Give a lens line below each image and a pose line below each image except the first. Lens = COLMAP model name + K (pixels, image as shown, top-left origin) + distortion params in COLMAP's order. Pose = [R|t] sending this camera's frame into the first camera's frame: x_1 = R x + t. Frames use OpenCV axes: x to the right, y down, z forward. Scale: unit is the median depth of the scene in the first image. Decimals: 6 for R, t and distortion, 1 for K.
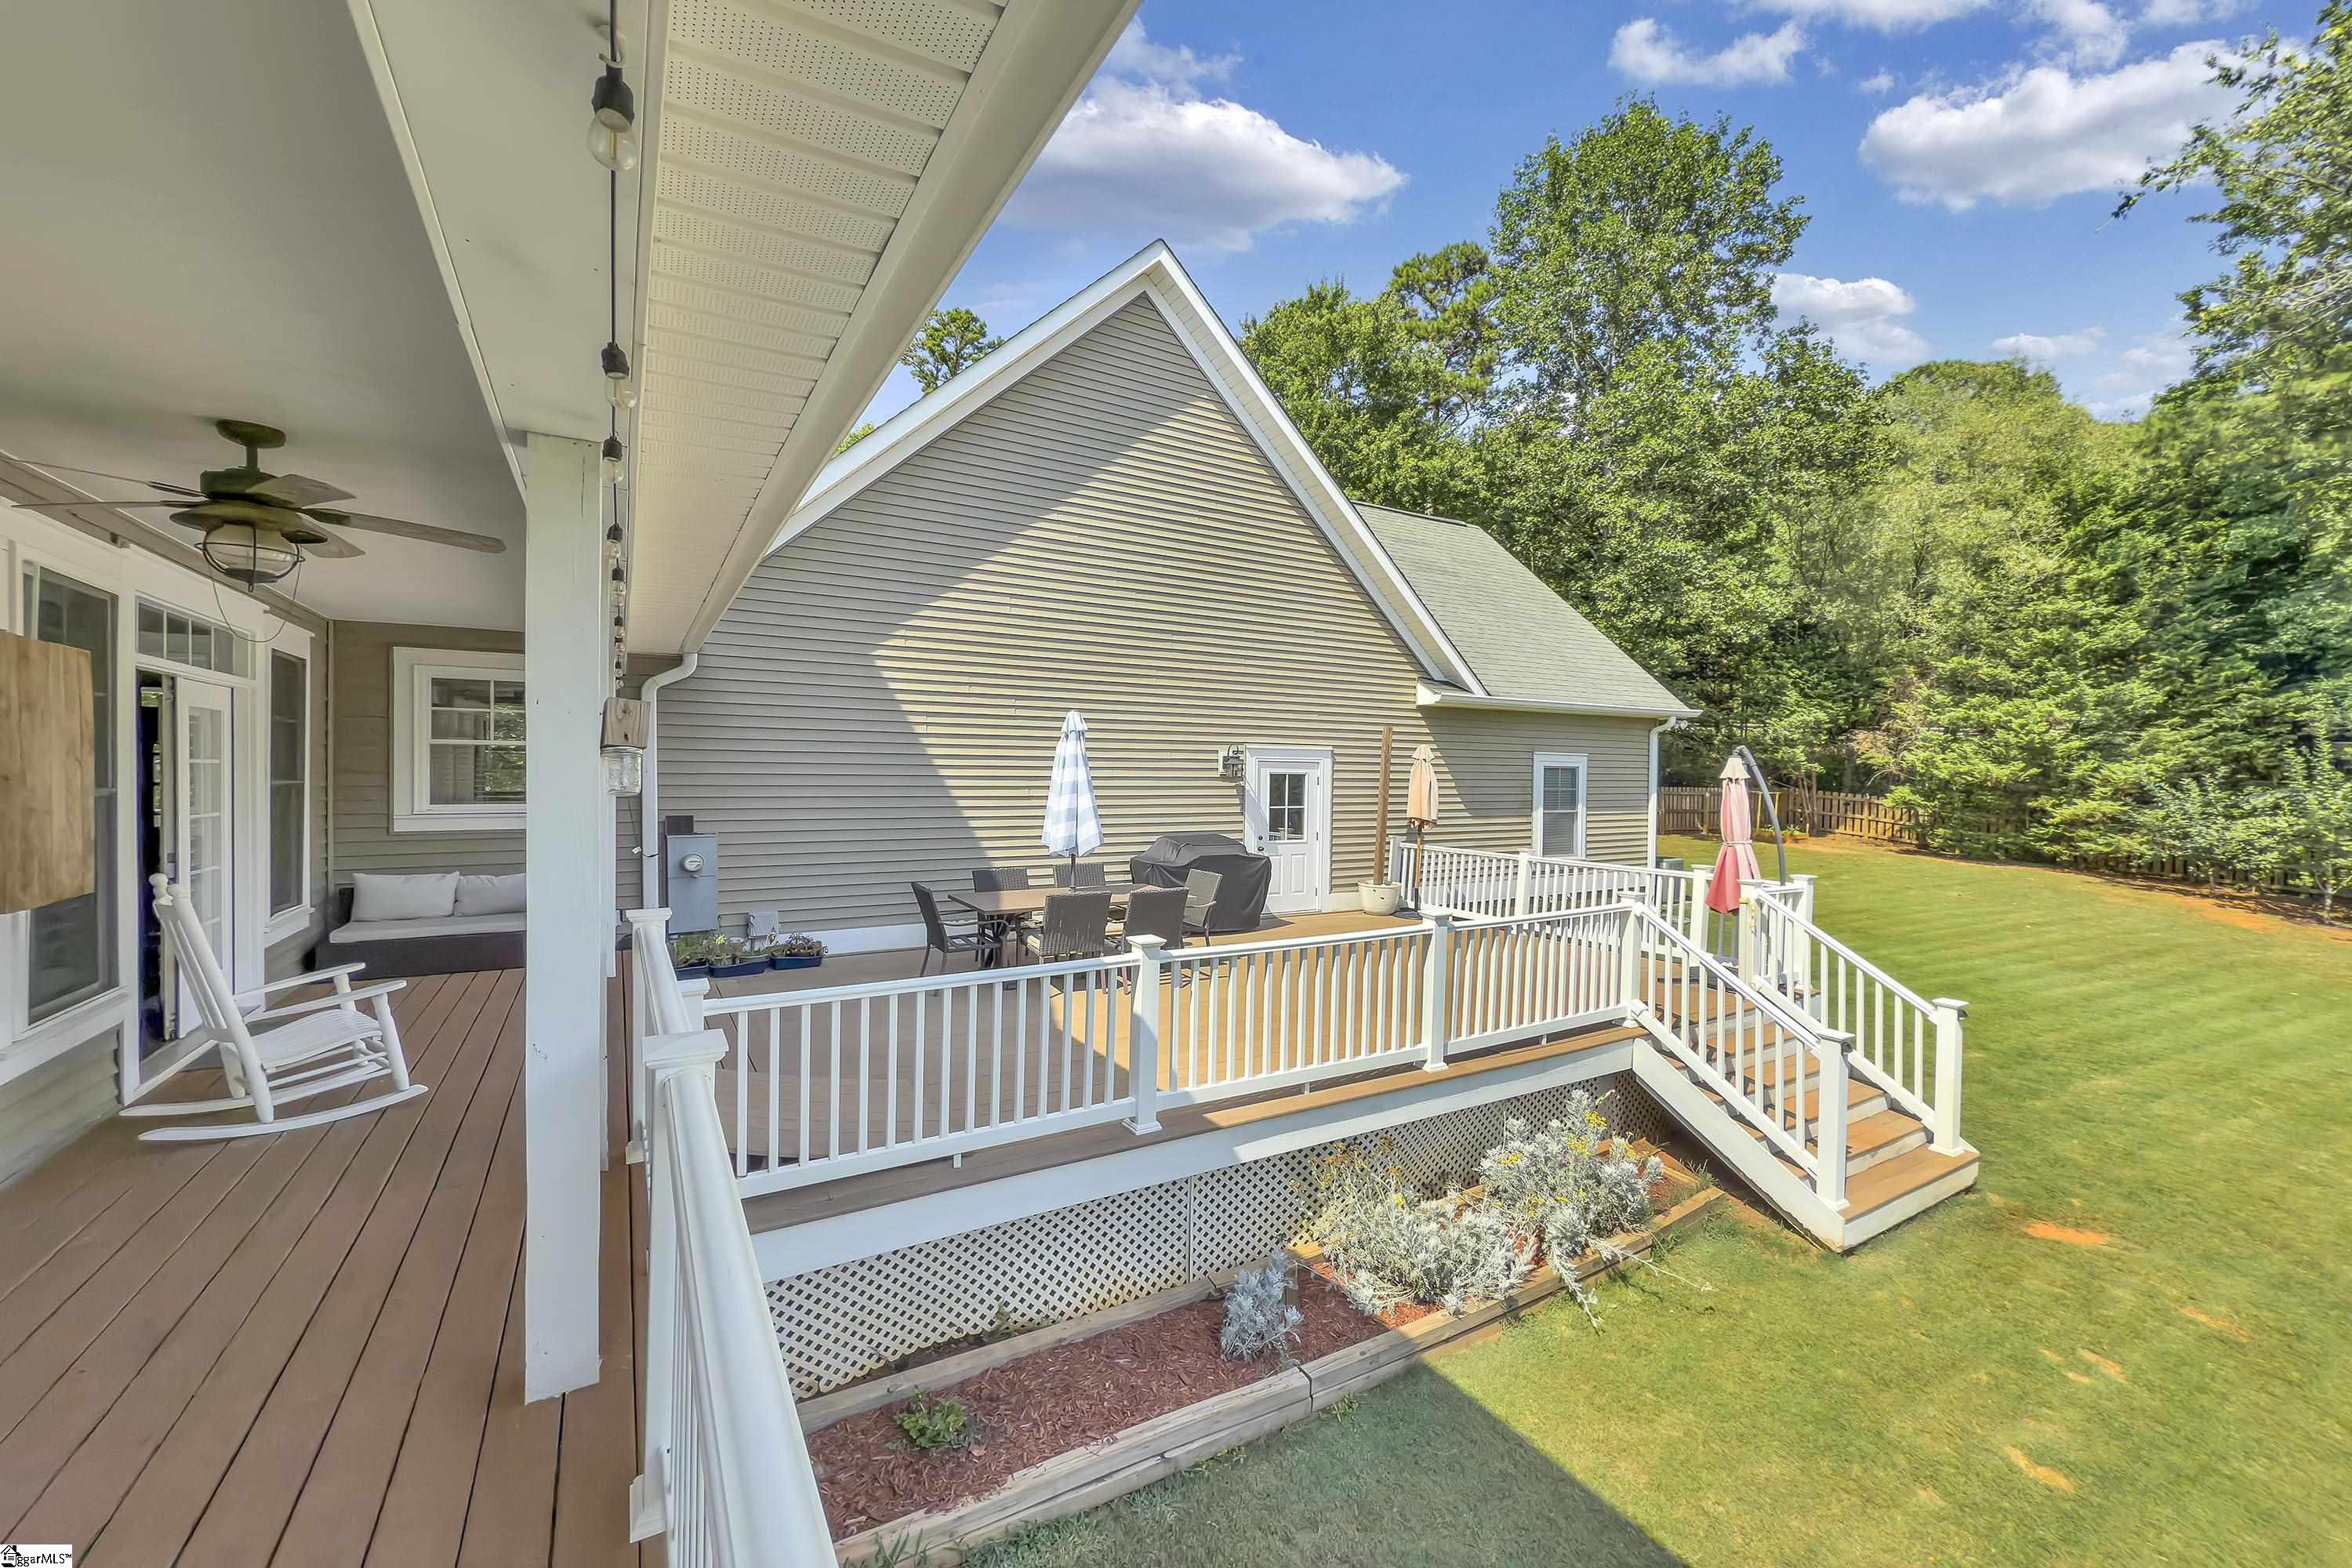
lens RADIAL K [[932.5, 0, 1171.6], [0, 932.5, 789.7], [0, 0, 1]] dist [-0.000679, -0.000343]
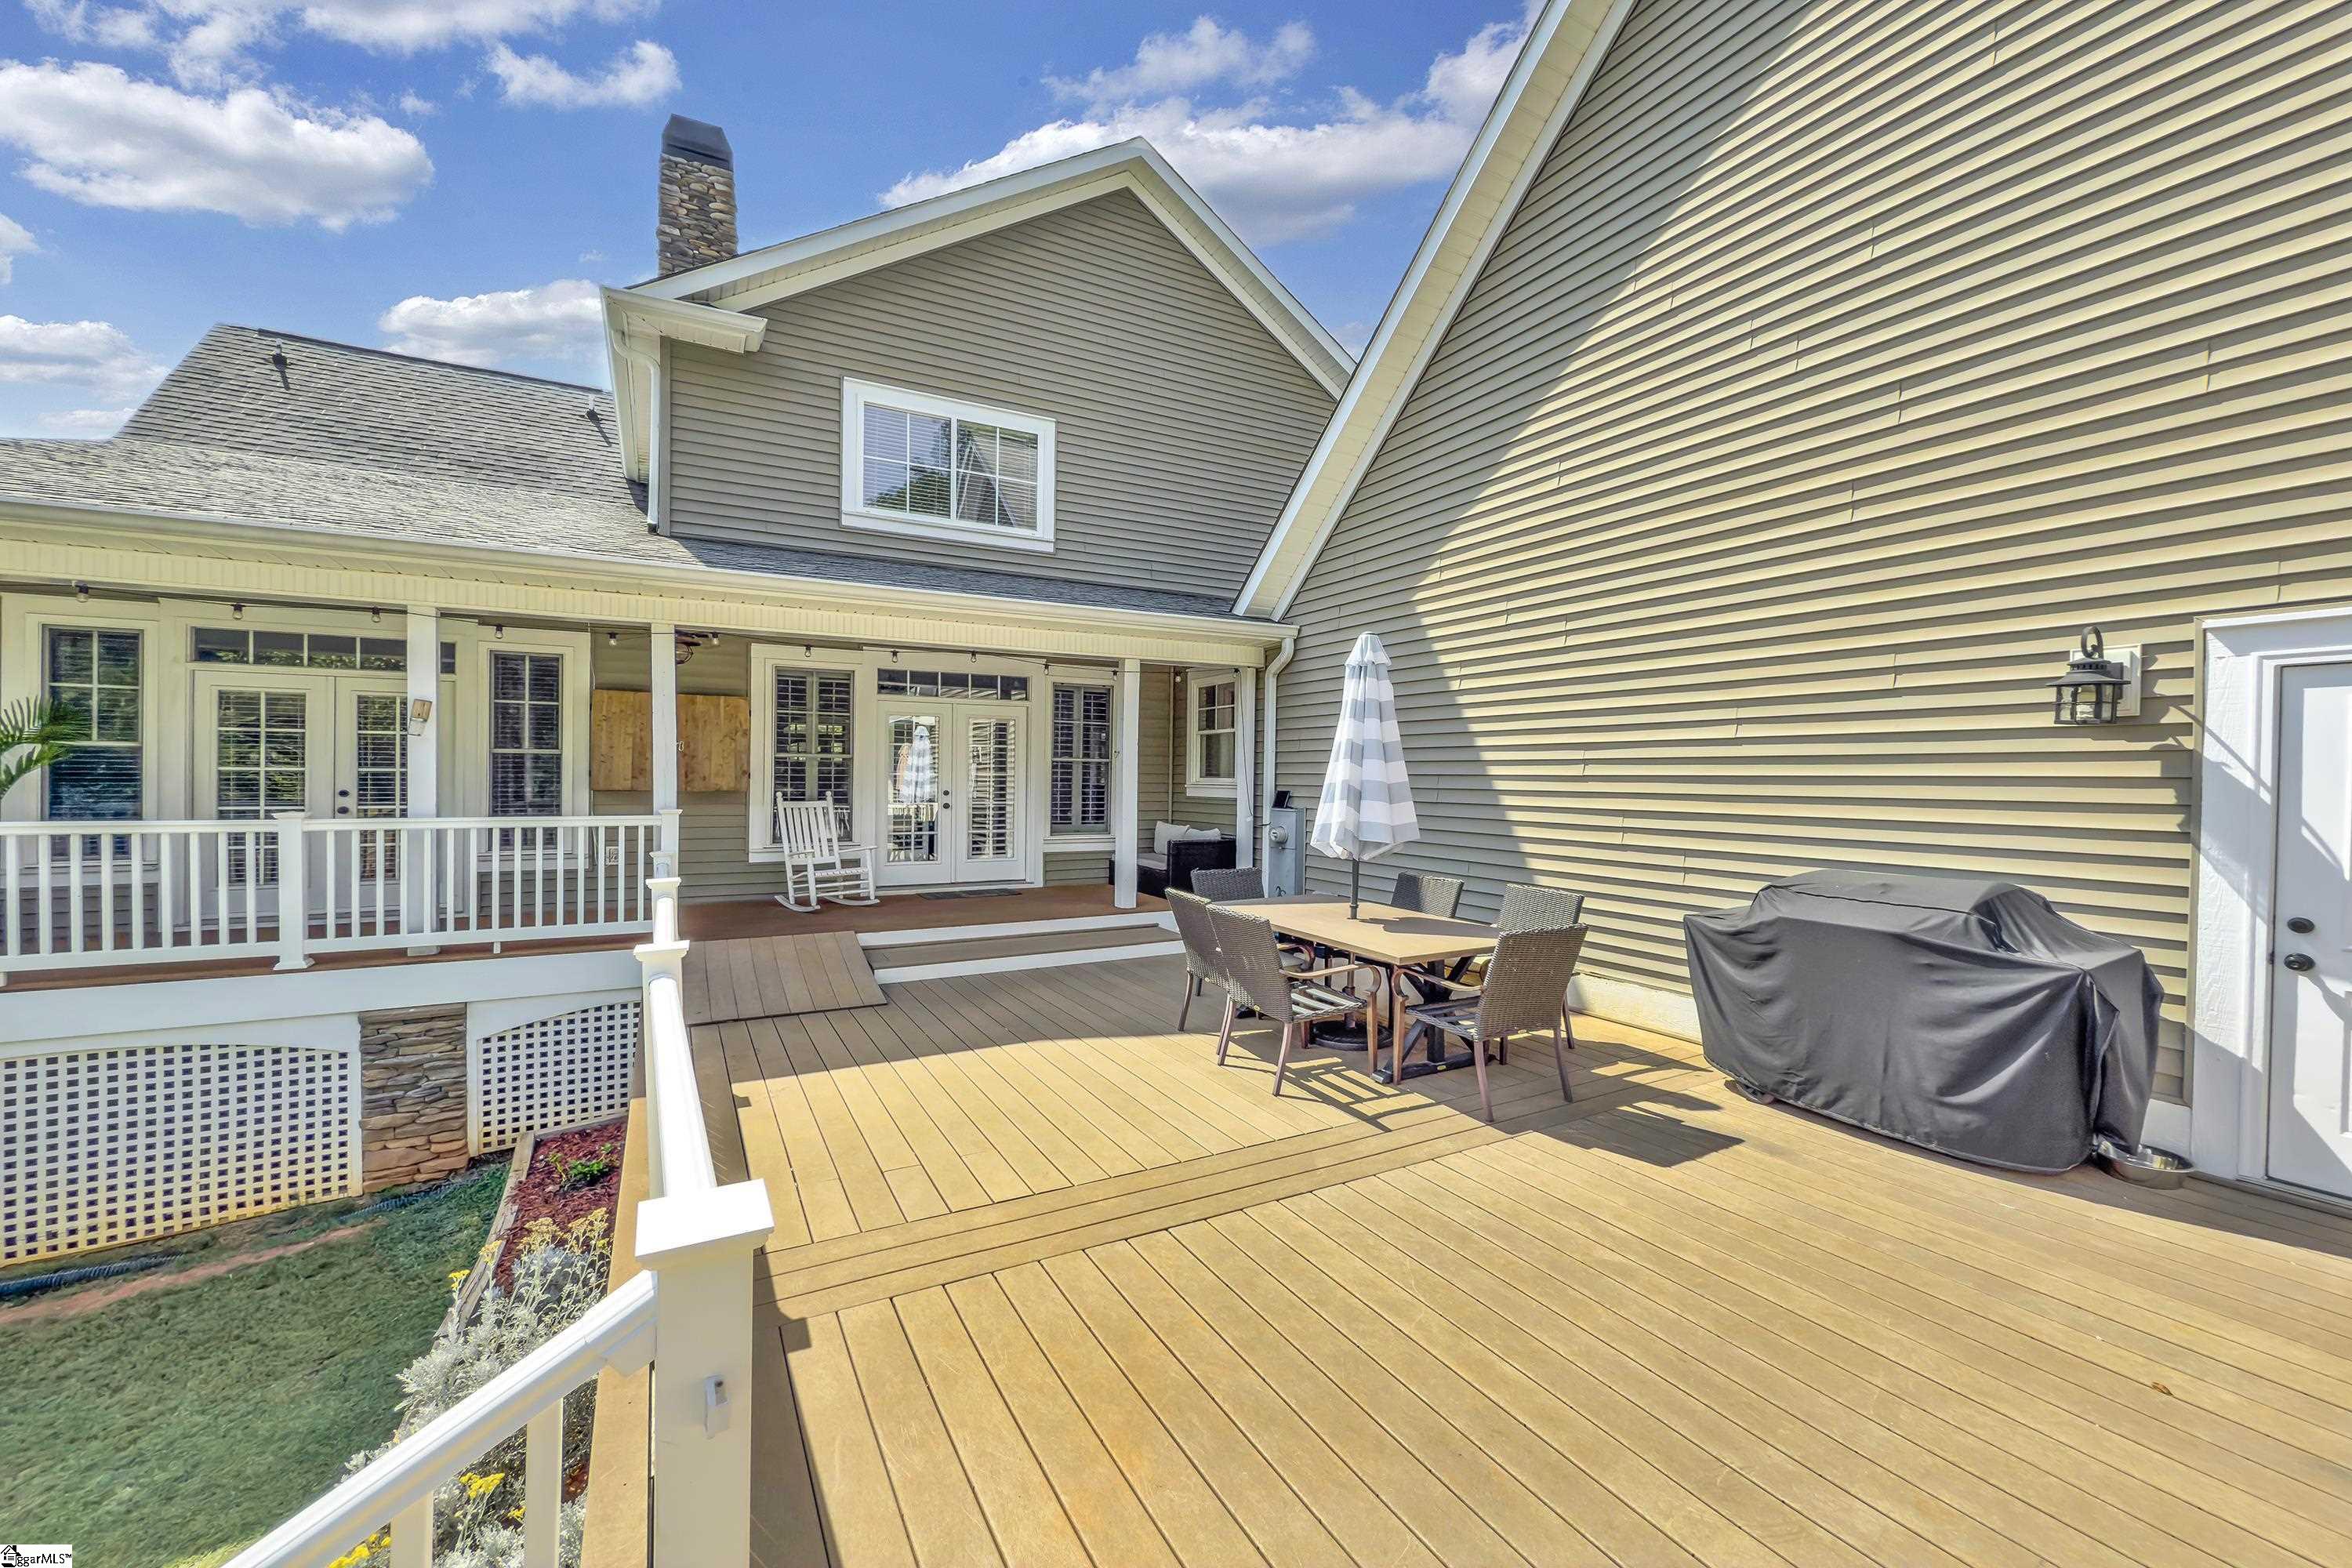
lens RADIAL K [[932.5, 0, 1171.6], [0, 932.5, 789.7], [0, 0, 1]] dist [-0.000679, -0.000343]
pose [[-0.033377, 0.005543, -0.999427, 0.490020], [-0.026617, 0.999625, 0.006433, 0.020345], [0.999088, 0.026816, -0.033216, 0.797400]]
